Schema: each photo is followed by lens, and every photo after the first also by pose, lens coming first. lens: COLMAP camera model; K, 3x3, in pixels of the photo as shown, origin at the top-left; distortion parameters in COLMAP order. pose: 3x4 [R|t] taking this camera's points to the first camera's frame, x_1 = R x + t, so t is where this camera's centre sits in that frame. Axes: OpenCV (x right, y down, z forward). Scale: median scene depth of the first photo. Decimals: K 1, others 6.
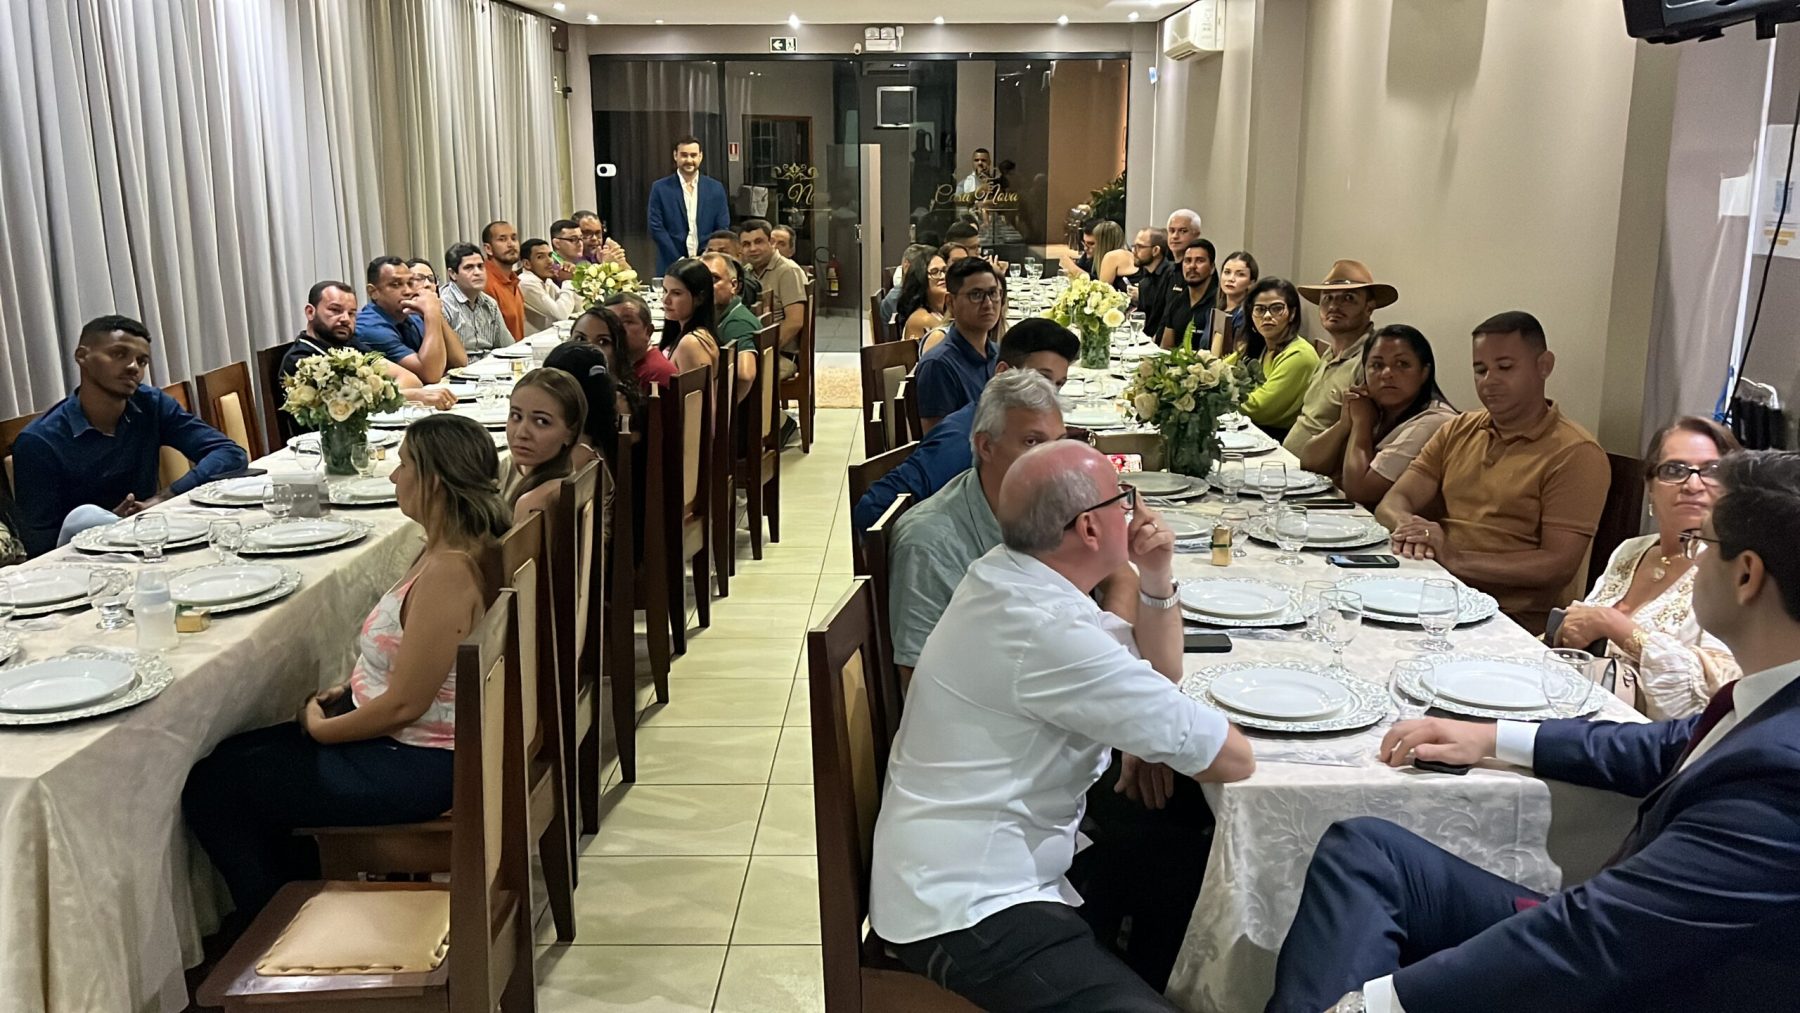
lens RADIAL K [[1634.7, 0, 930.8], [0, 1634.7, 509.0], [0, 0, 1]] dist [0.077890, -0.113383]
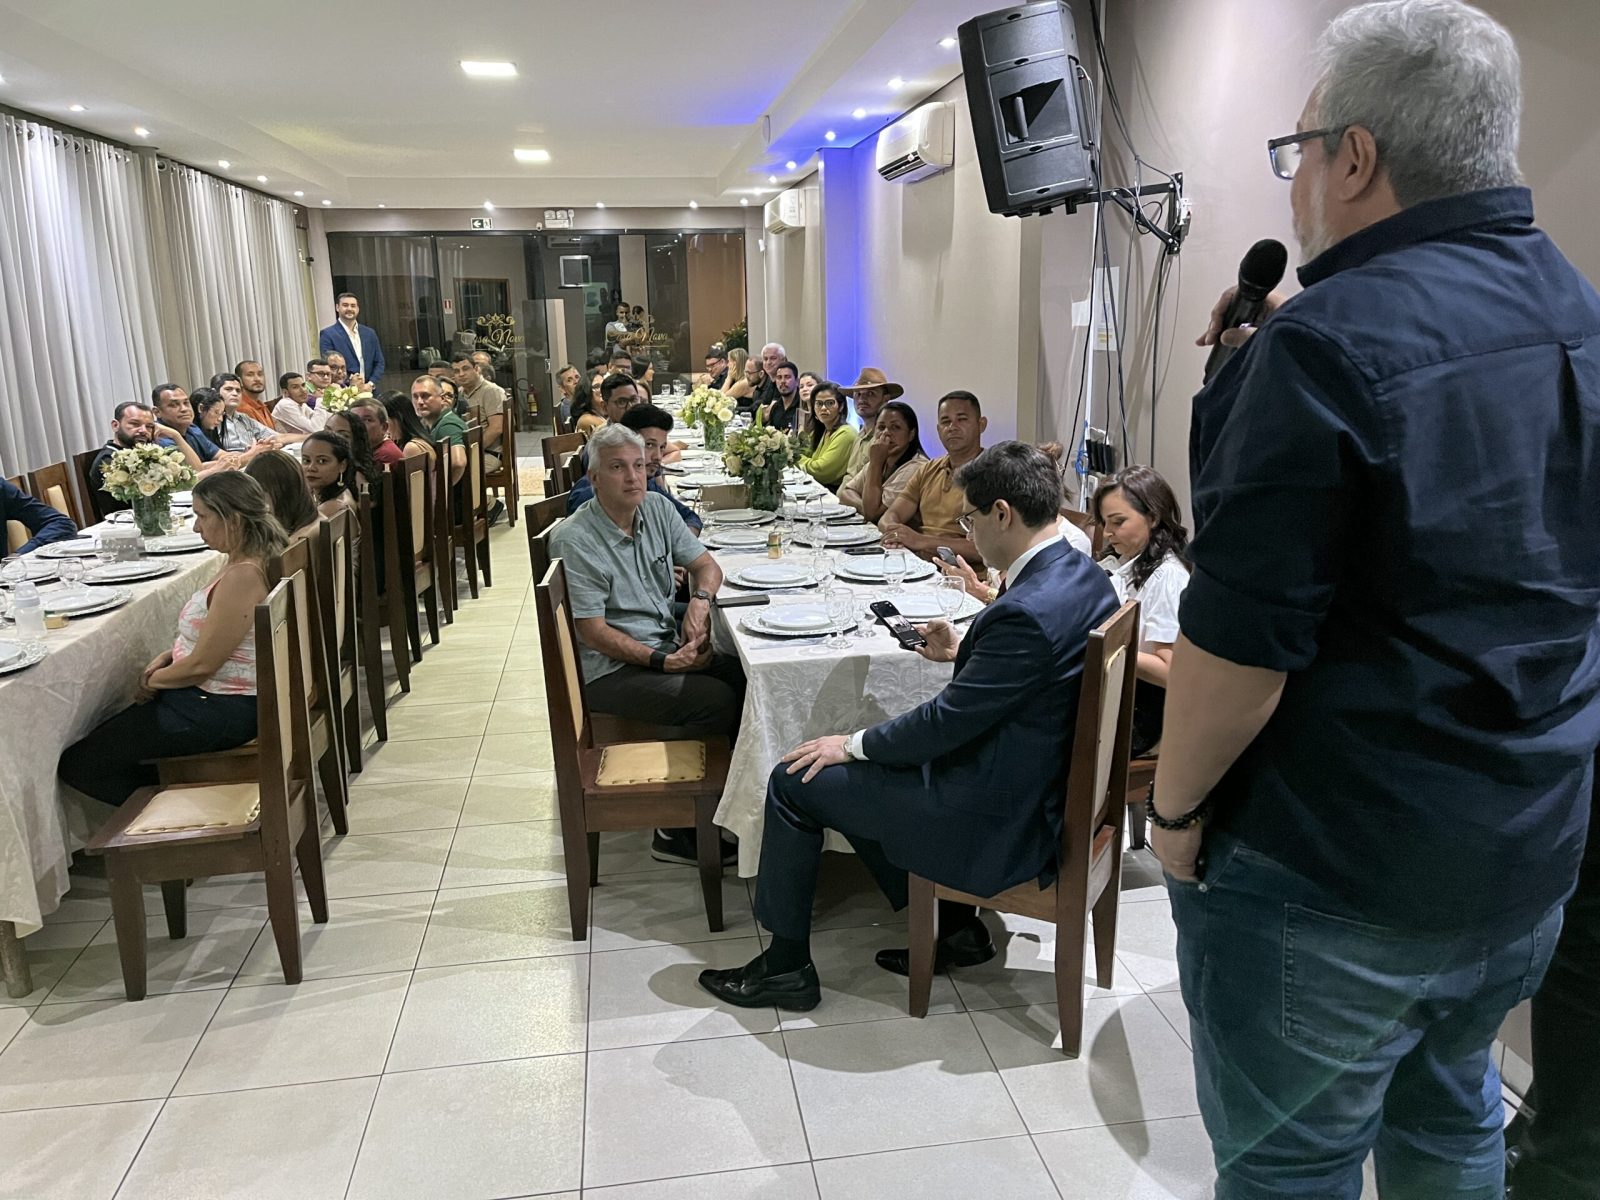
lens RADIAL K [[1265.6, 0, 831.3], [0, 1265.6, 602.9], [0, 0, 1]] dist [0.025724, 0.005518]
pose [[0.986272, -0.050978, 0.157066, 0.031758], [0.048714, 0.998646, 0.018232, 0.044123], [-0.157783, -0.010330, 0.987420, -0.142230]]
